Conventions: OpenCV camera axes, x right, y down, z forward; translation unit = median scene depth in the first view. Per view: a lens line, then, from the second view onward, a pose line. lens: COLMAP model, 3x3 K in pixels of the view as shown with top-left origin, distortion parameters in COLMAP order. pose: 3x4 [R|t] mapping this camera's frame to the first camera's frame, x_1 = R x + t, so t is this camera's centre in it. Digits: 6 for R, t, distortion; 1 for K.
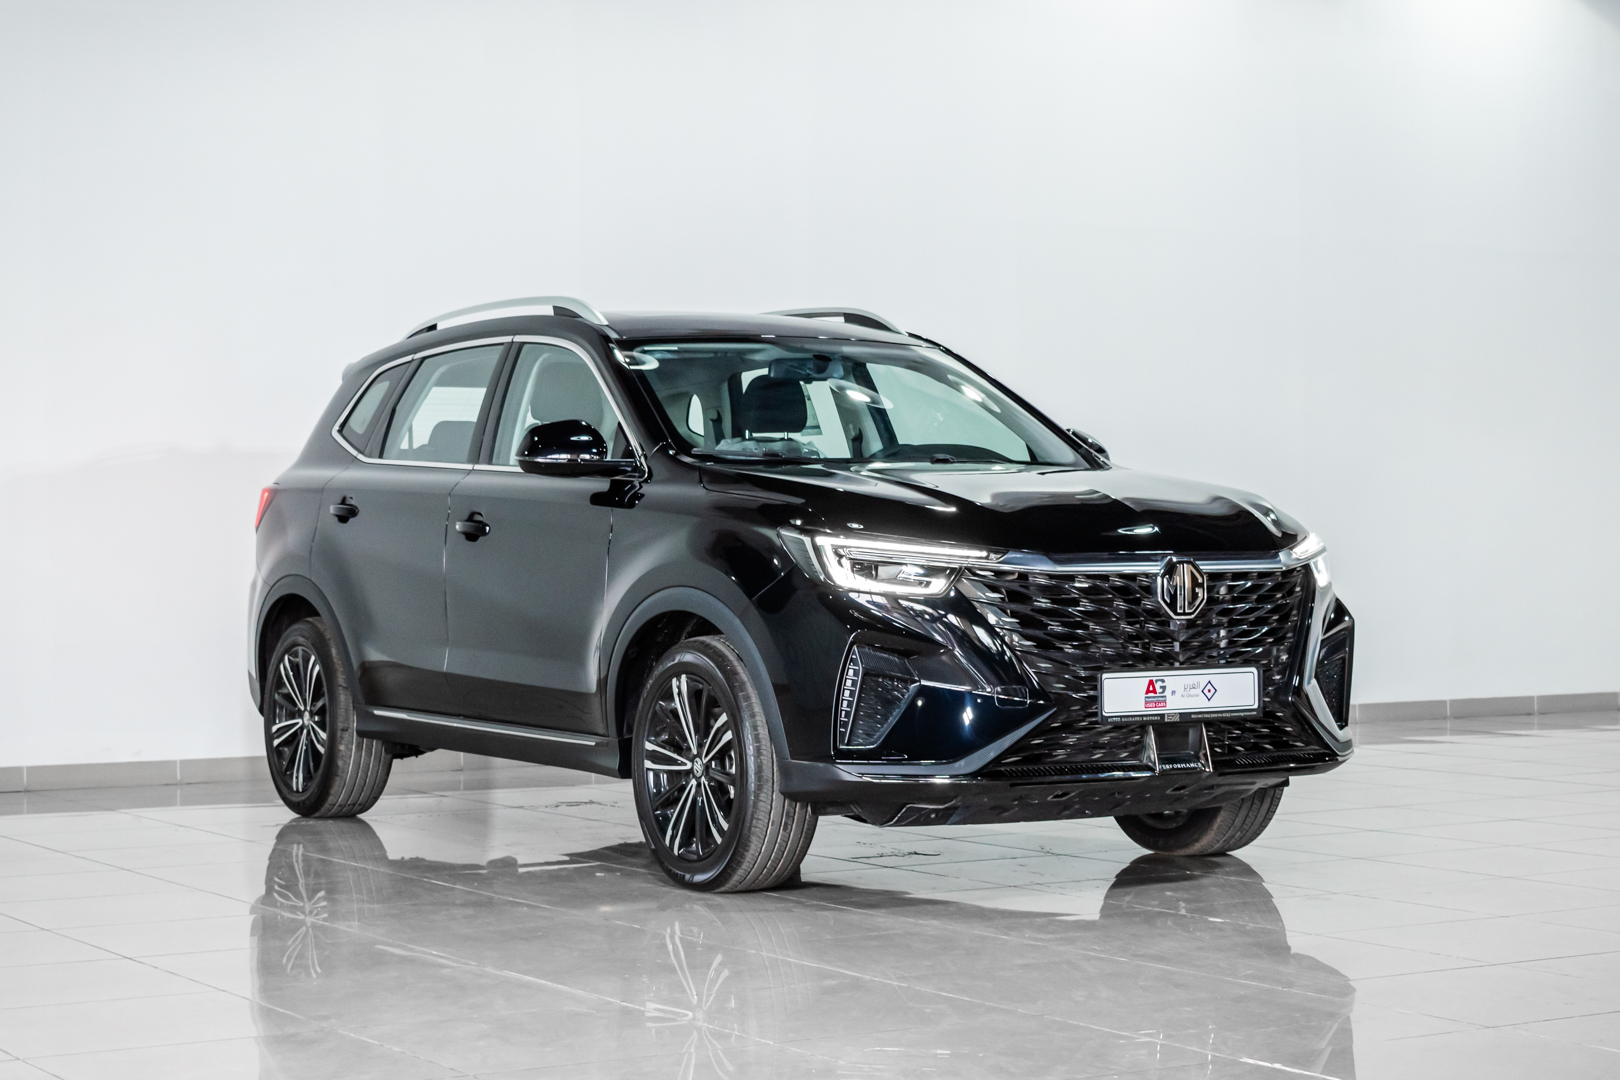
lens RADIAL K [[2516.9, 0, 810.0], [0, 2516.9, 539.9], [0, 0, 1]] dist [0.028705, 0.000000]
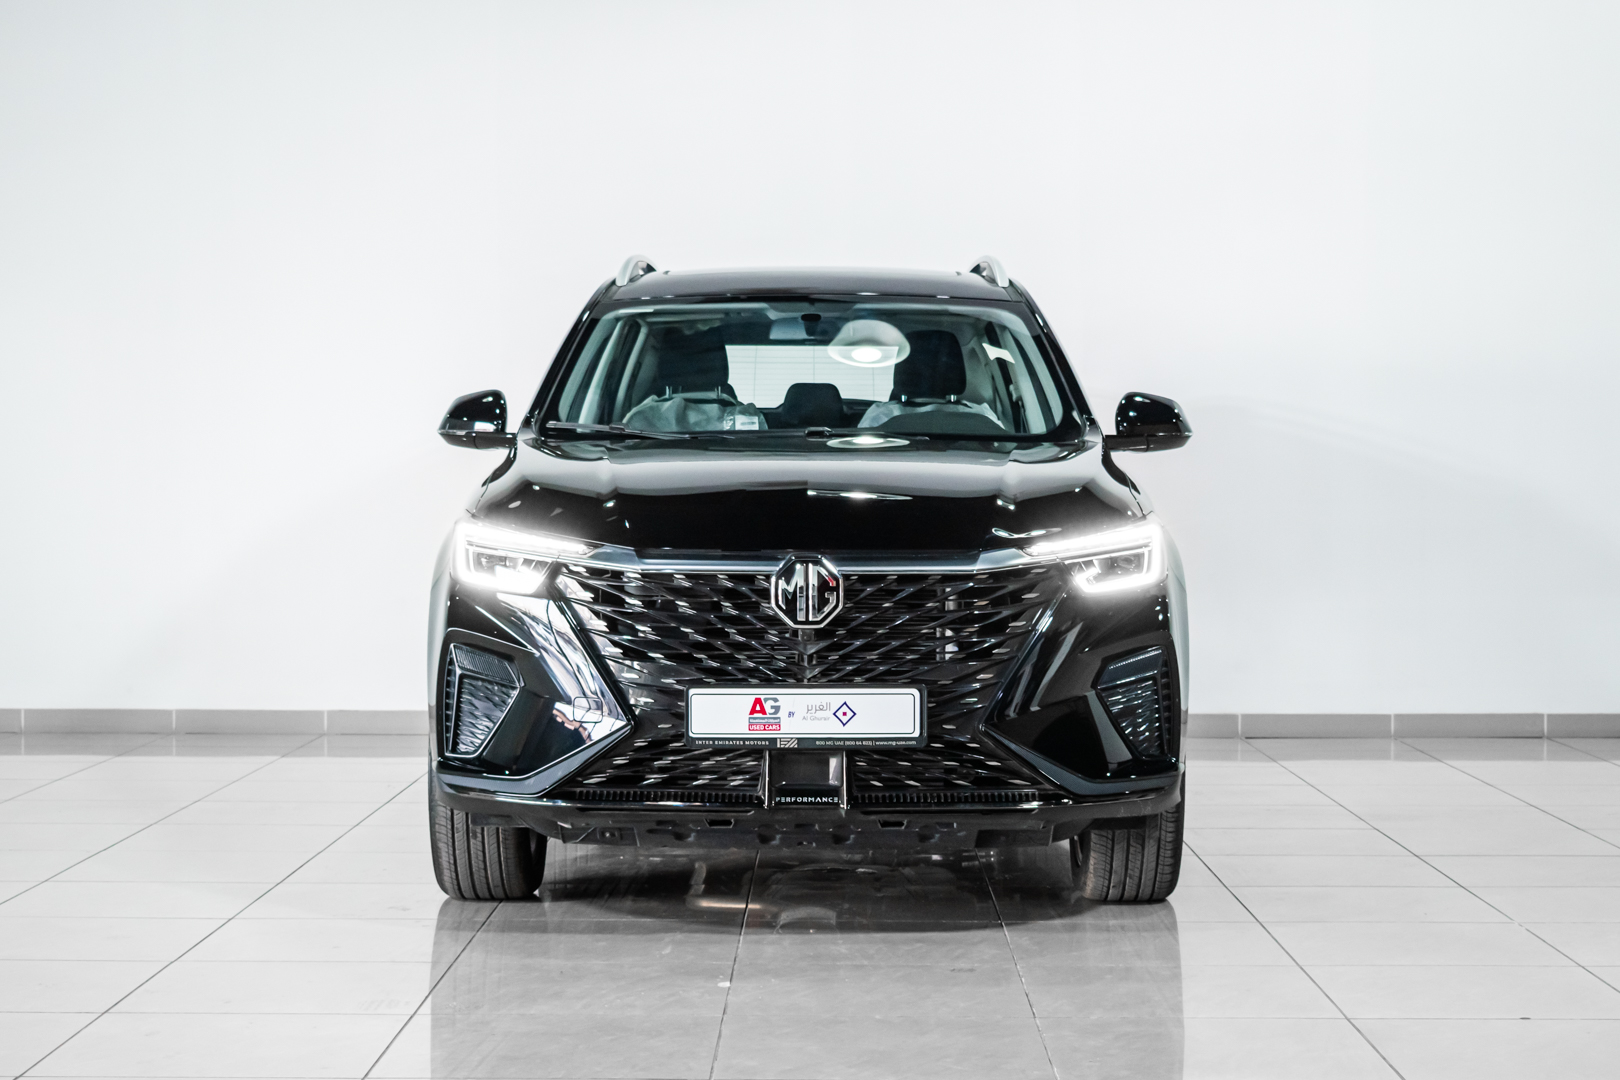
lens RADIAL K [[2504.4, 0, 809.9], [0, 2504.4, 538.3], [0, 0, 1]] dist [-0.004509, 0.000000]
pose [[0.868874, 0.021234, -0.494577, 0.569496], [-0.007114, 0.999512, 0.030413, -0.024933], [0.494982, -0.022906, 0.868601, 0.266660]]
